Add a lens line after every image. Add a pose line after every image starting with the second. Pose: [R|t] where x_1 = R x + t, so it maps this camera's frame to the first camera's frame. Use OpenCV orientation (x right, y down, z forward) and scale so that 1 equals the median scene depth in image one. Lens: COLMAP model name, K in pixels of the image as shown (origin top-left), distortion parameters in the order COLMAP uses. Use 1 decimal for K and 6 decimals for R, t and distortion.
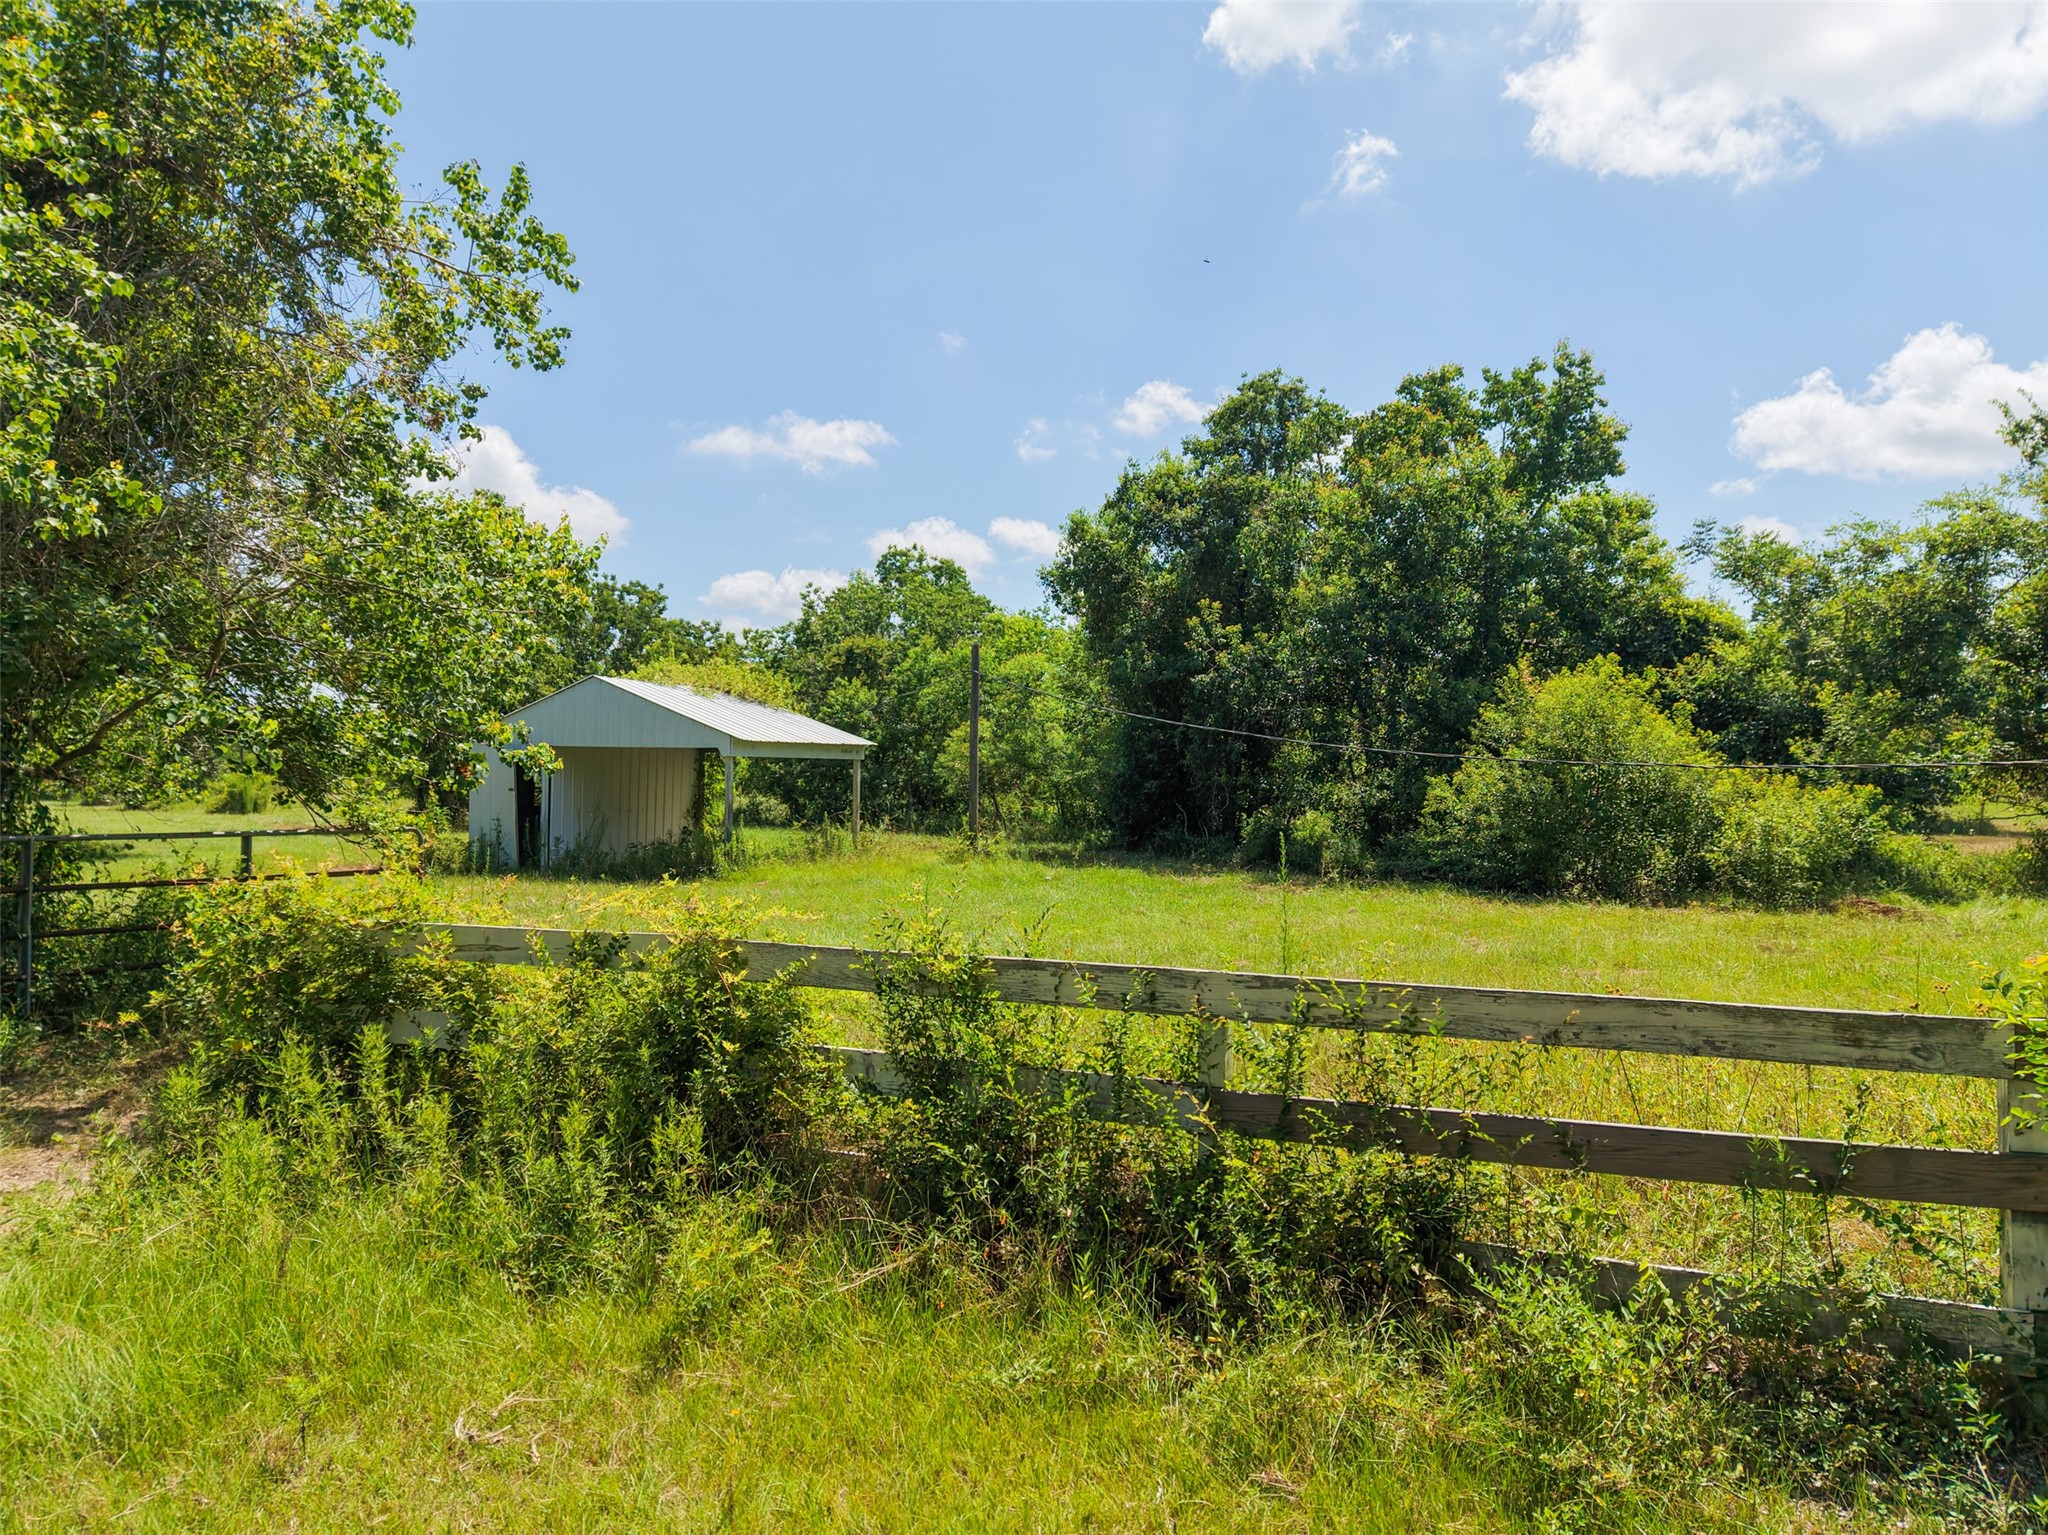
lens RADIAL K [[1327.1, 0, 1024.0], [0, 1327.1, 767.5], [0, 0, 1]] dist [0.007927, -0.007671]
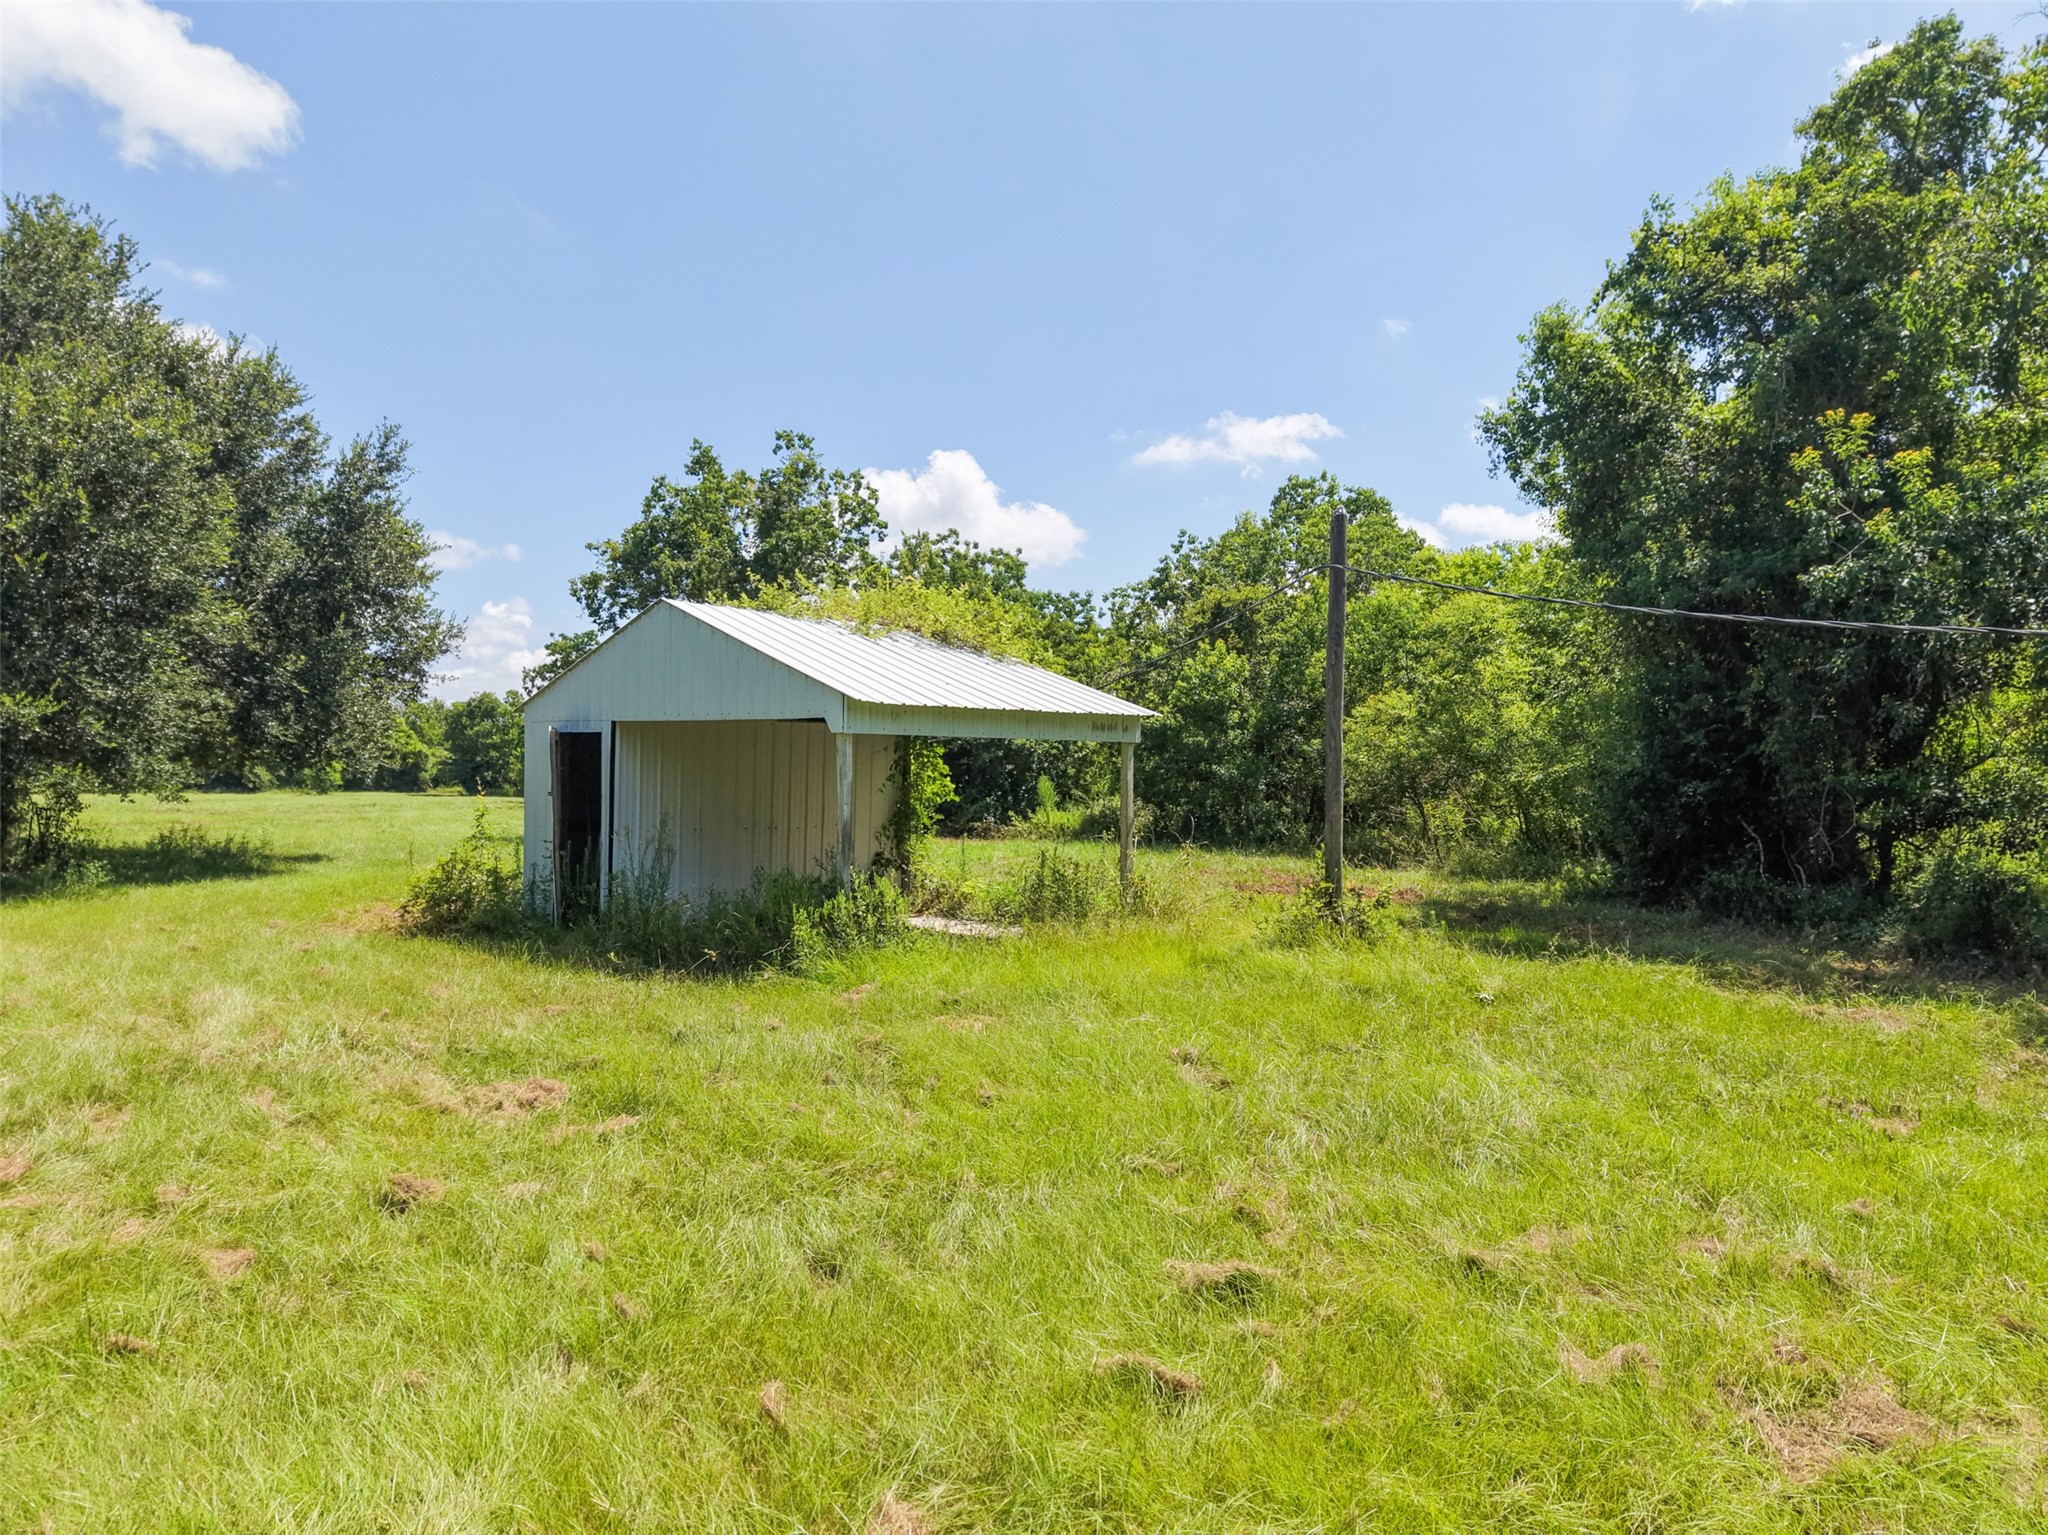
lens RADIAL K [[1327.1, 0, 1024.0], [0, 1327.1, 767.5], [0, 0, 1]] dist [0.007927, -0.007671]
pose [[0.944130, -0.003180, -0.329557, 0.013695], [0.002781, 0.999995, -0.001682, 0.004543], [0.329561, 0.000672, 0.944134, 0.385616]]
